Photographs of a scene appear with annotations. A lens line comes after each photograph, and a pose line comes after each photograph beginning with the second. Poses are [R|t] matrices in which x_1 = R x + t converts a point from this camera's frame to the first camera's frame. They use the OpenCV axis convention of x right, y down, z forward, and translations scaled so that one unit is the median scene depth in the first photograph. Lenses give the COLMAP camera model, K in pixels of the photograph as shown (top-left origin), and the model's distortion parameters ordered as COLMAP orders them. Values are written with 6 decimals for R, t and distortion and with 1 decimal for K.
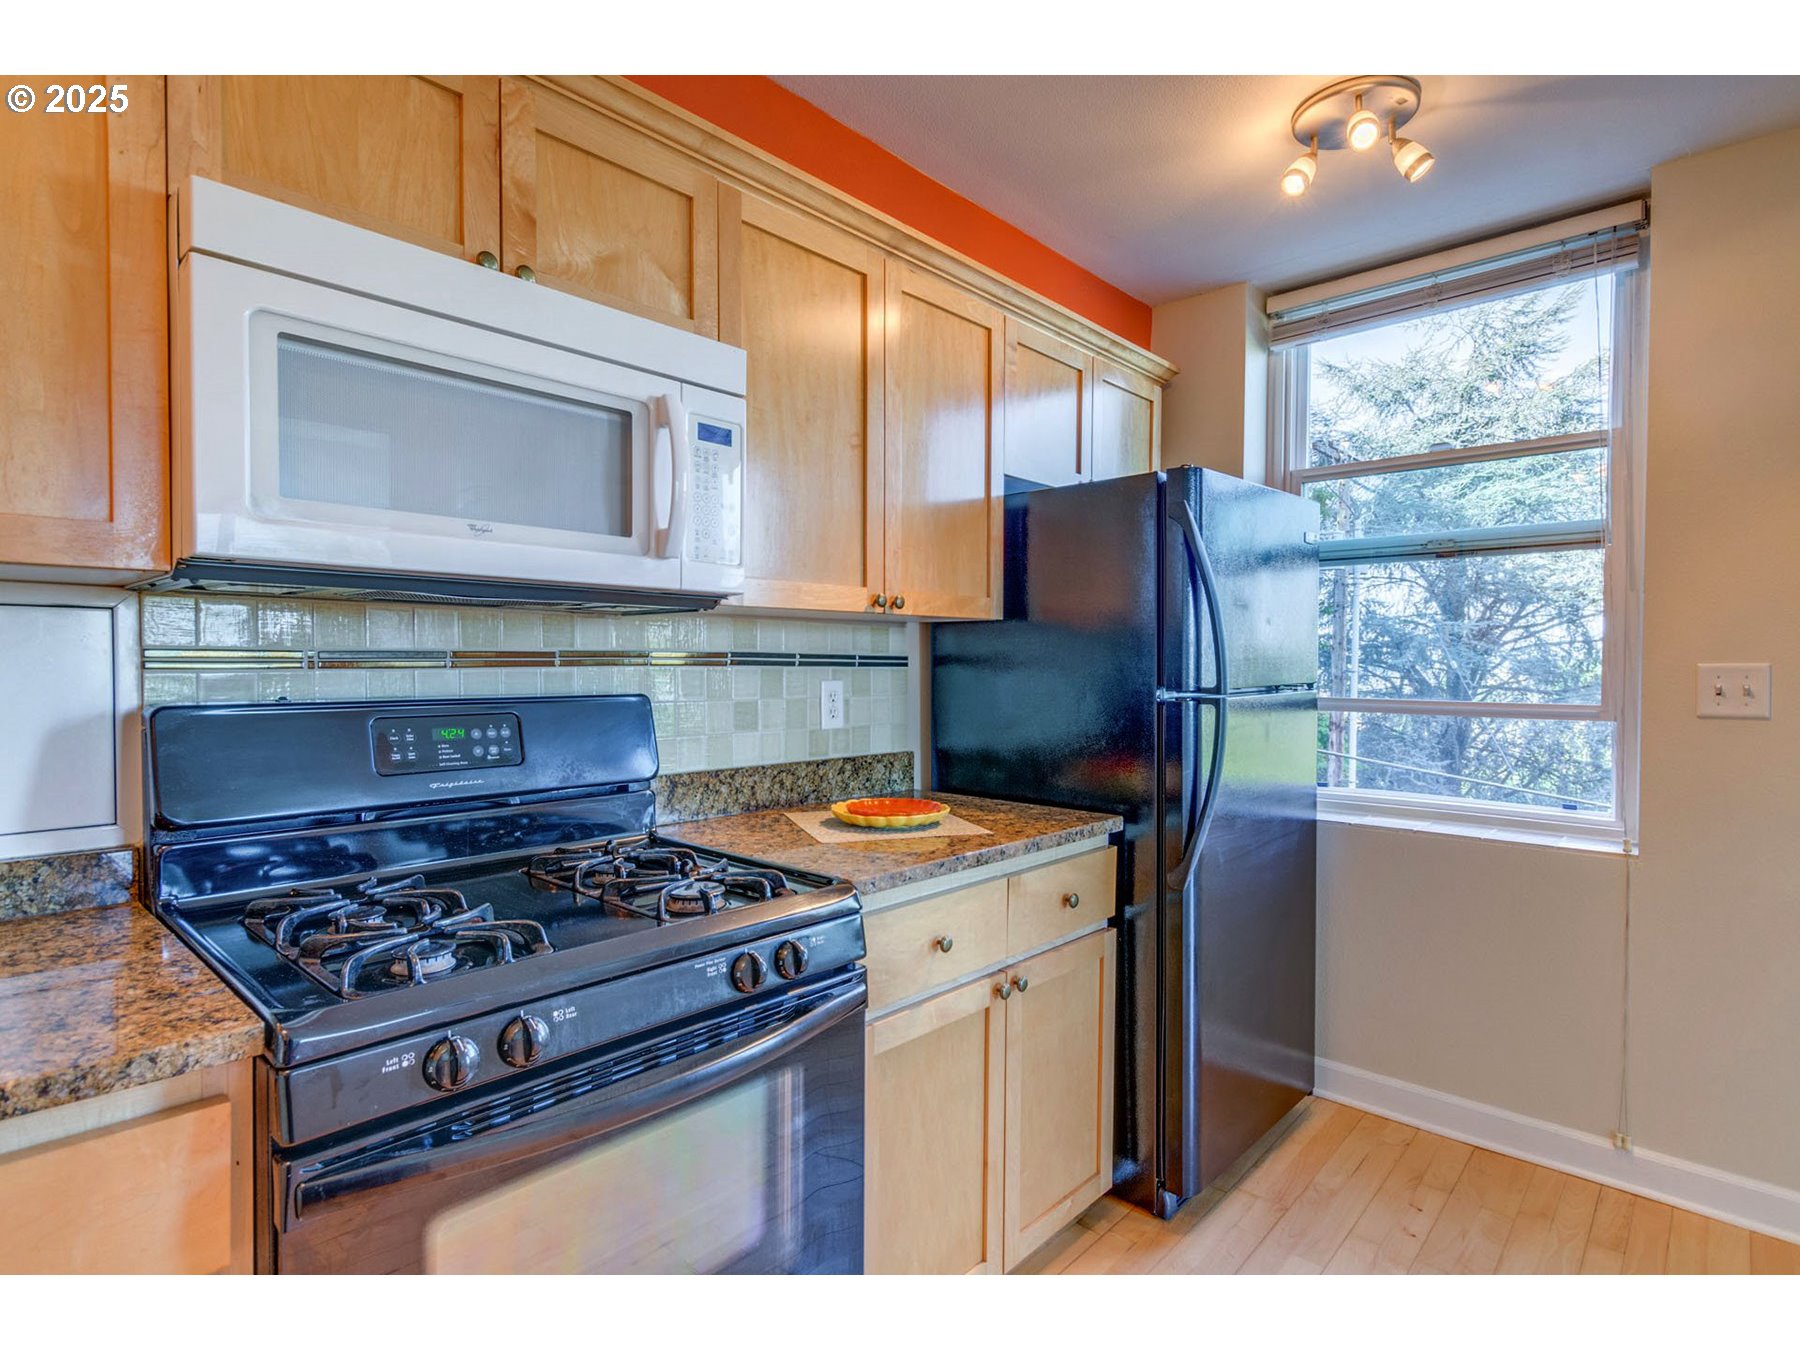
lens RADIAL K [[928.0, 0, 899.8], [0, 928.0, 683.7], [0, 0, 1]] dist [0.003525, -0.000702]
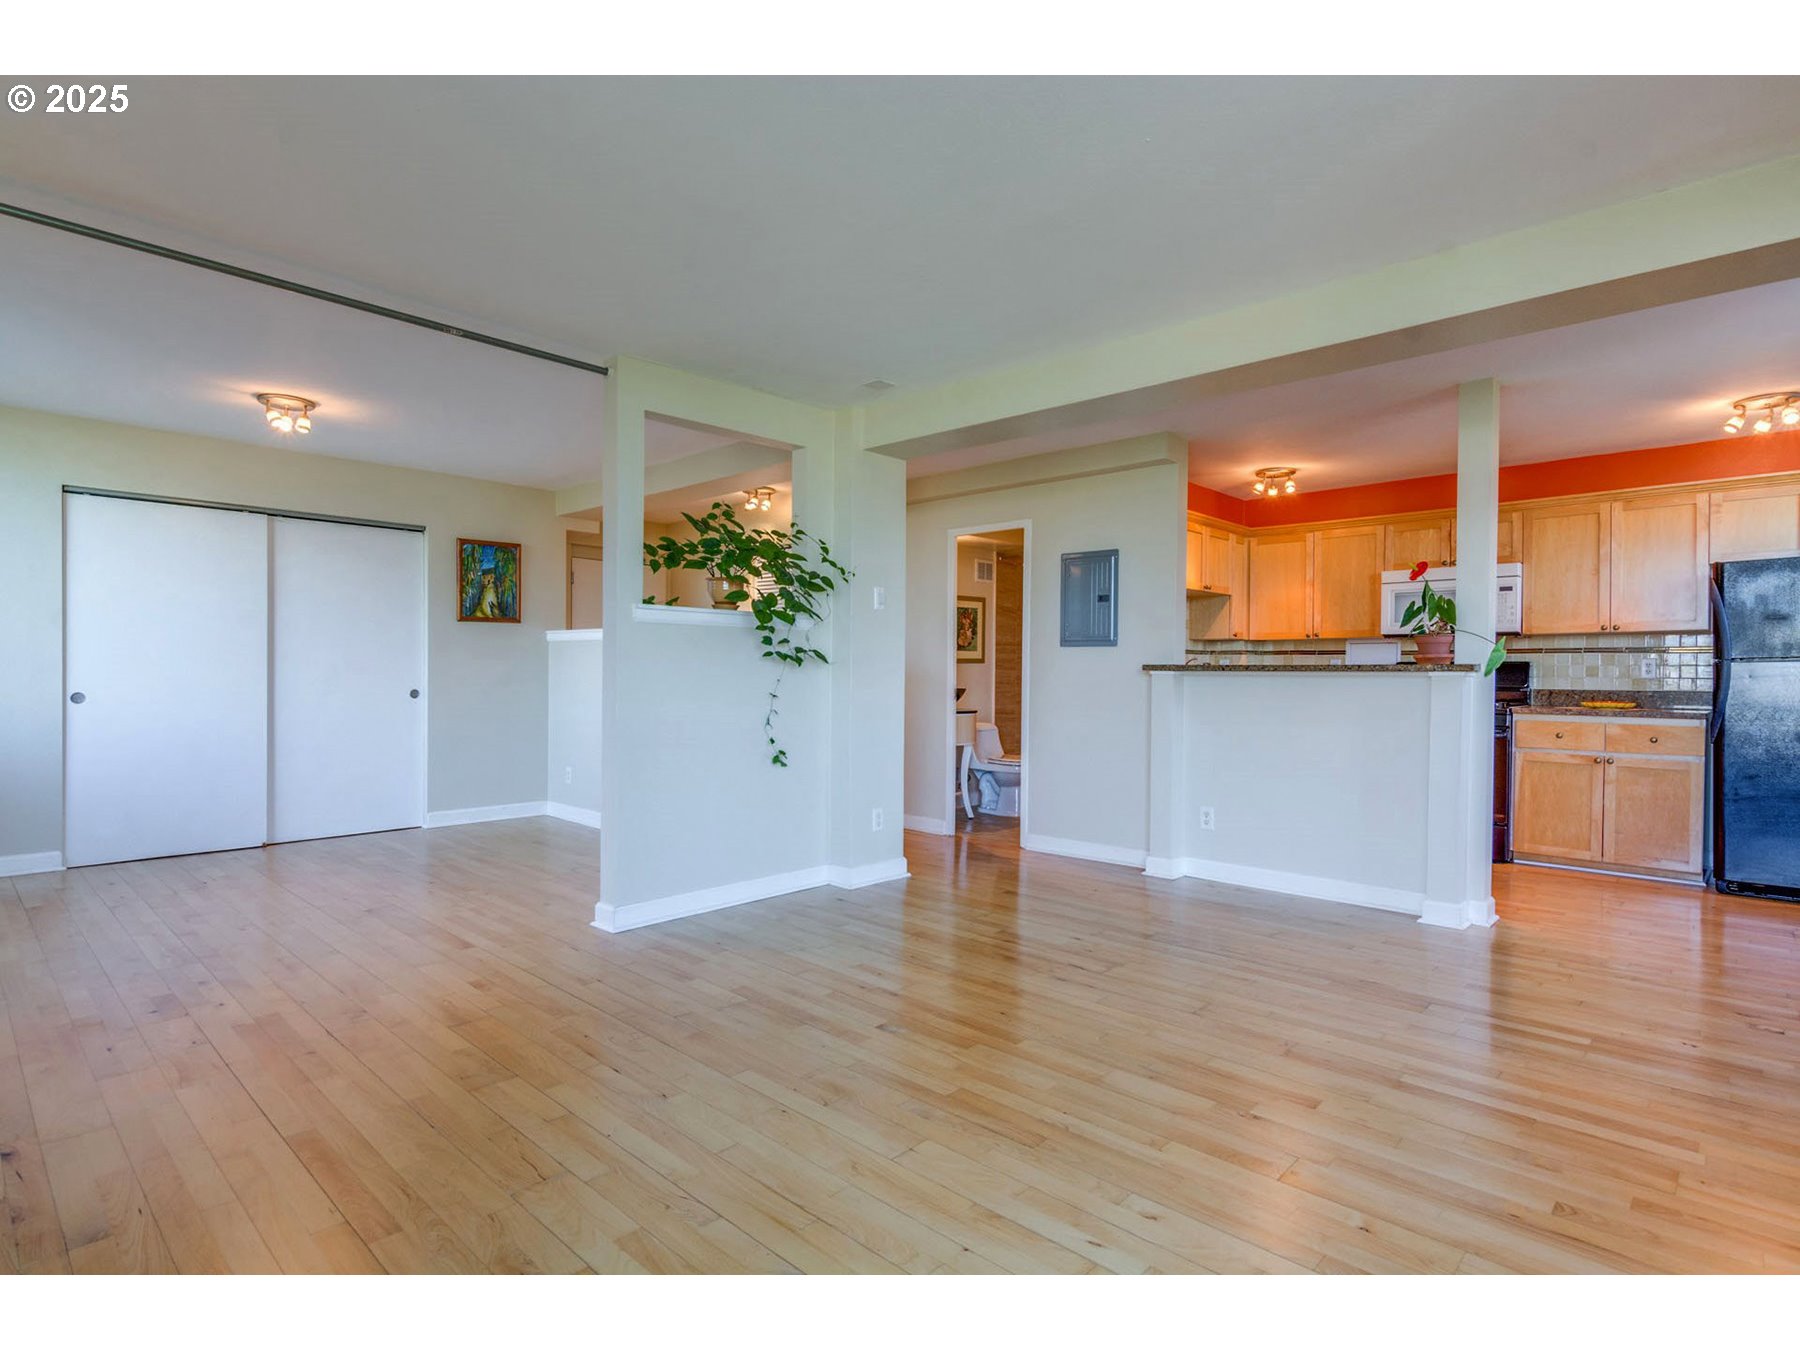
lens RADIAL K [[923.1, 0, 899.8], [0, 923.1, 679.1], [0, 0, 1]] dist [0.001773, 0.001672]
pose [[-0.018891, 0.002211, -0.999819, 2.567408], [-0.029650, 0.999556, 0.002770, 0.110003], [0.999382, 0.029697, -0.018817, -0.966726]]
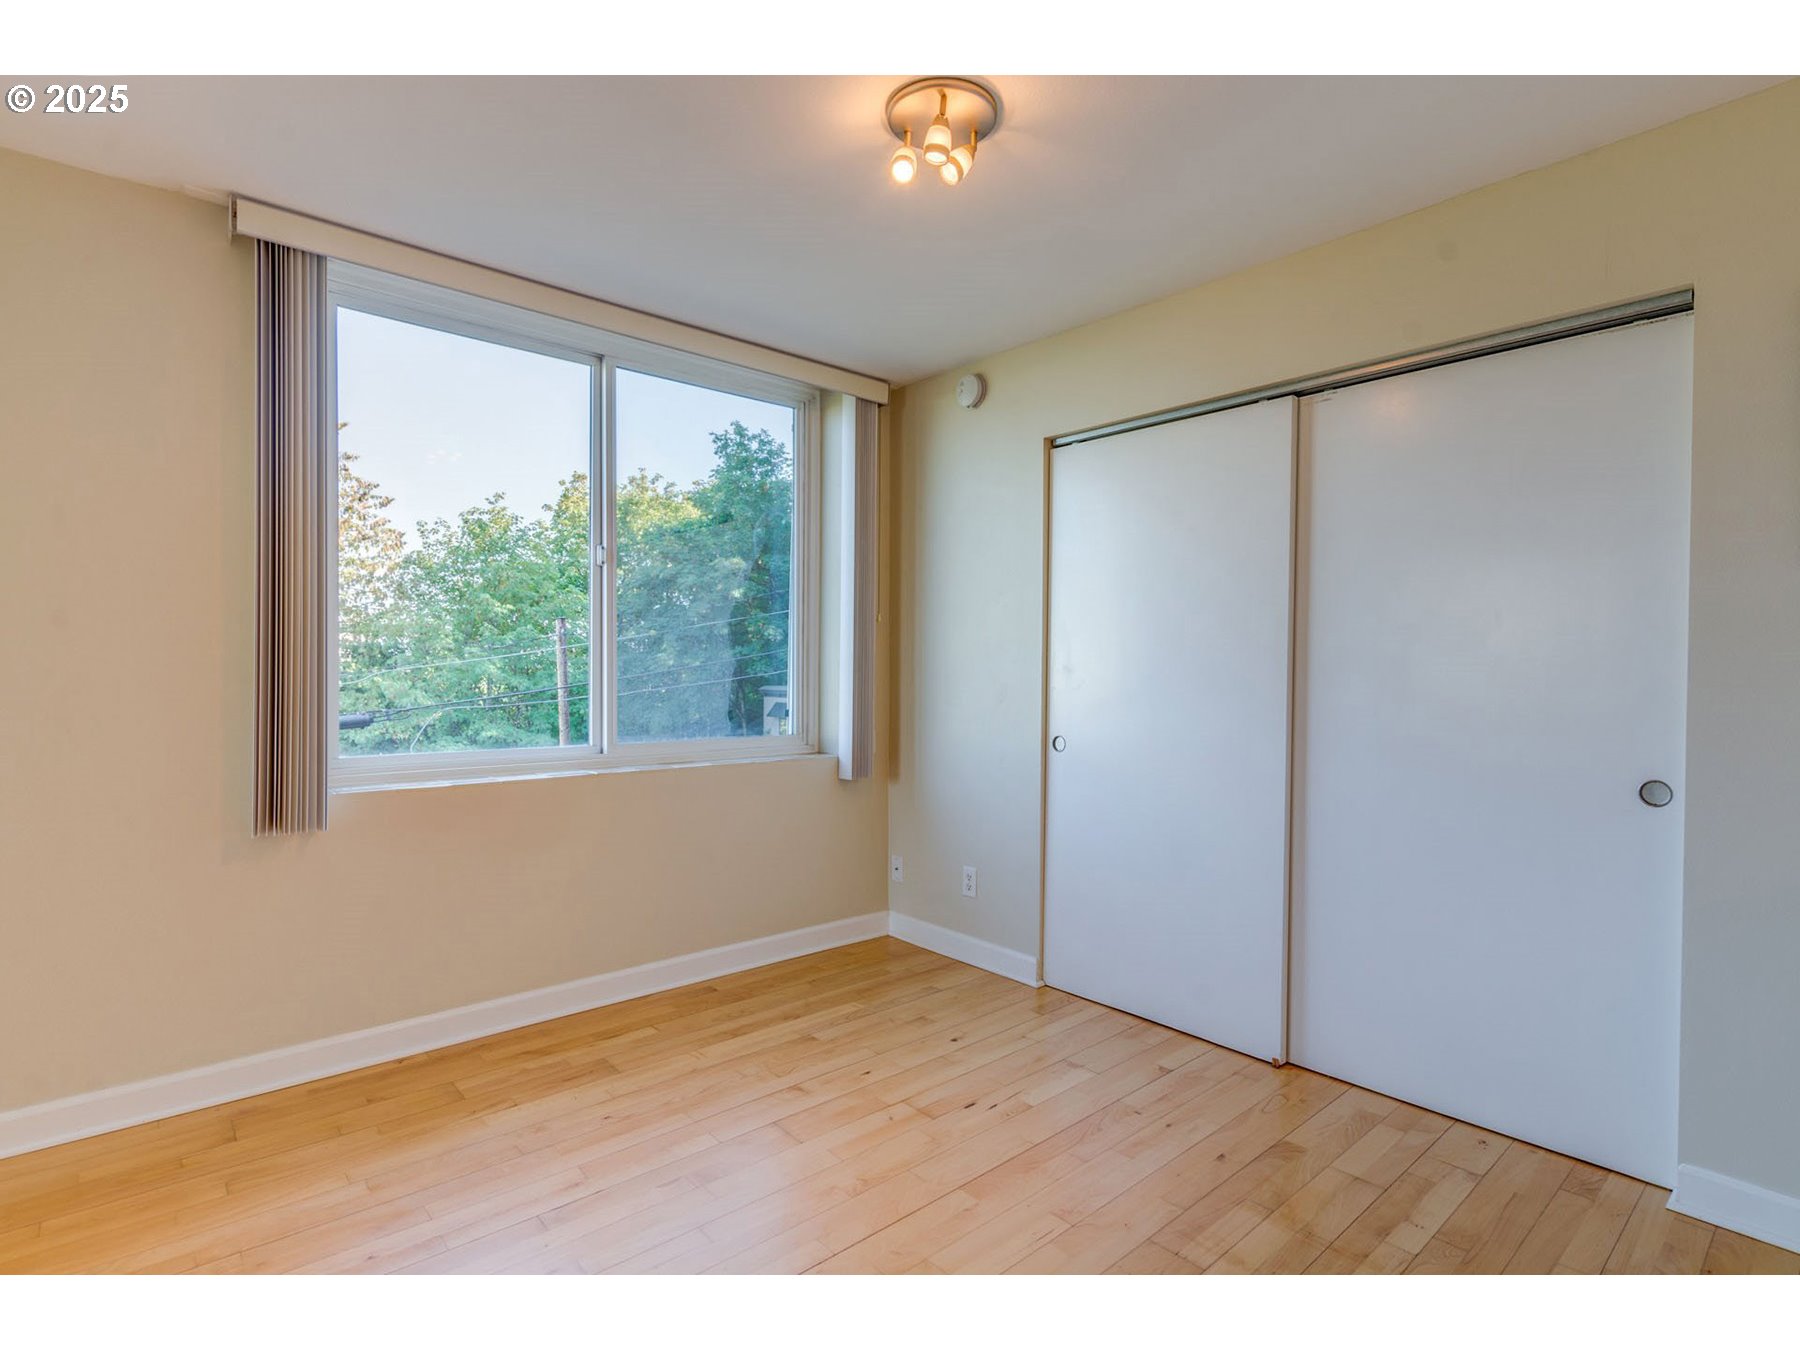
lens RADIAL K [[894.1, 0, 903.8], [0, 894.1, 679.3], [0, 0, 1]] dist [0.003873, 0.000439]
pose [[-0.994166, -0.016034, 0.106662, 0.341514], [-0.012309, 0.999294, 0.035484, 0.061795], [-0.107156, 0.033964, -0.993662, -1.518109]]
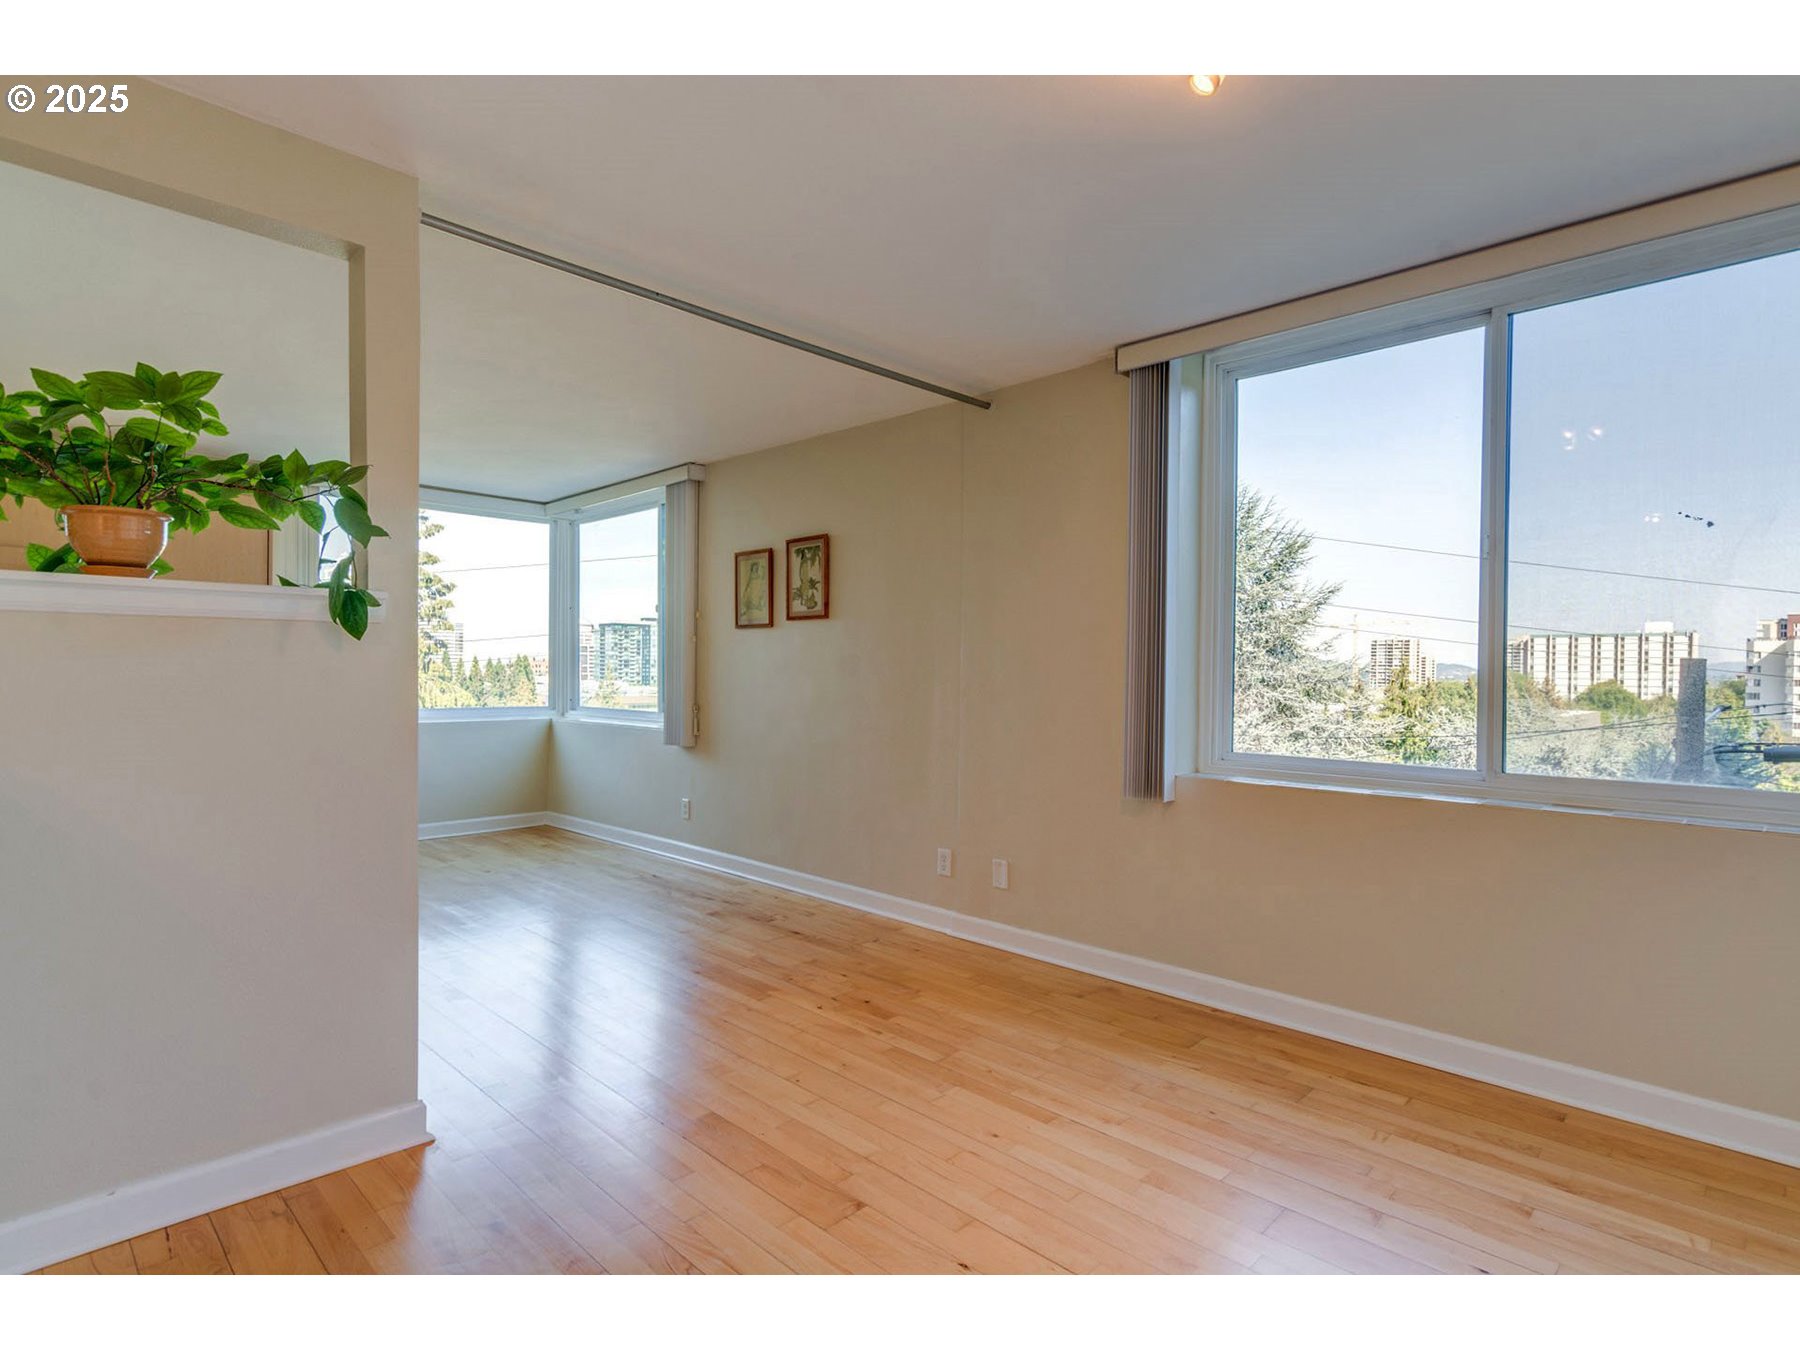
lens RADIAL K [[923.1, 0, 899.8], [0, 923.1, 679.1], [0, 0, 1]] dist [0.001773, 0.001672]
pose [[0.034998, -0.016063, 0.999258, -0.378503], [0.012214, 0.999803, 0.015644, 0.072021], [-0.999313, 0.011657, 0.035187, -2.223140]]
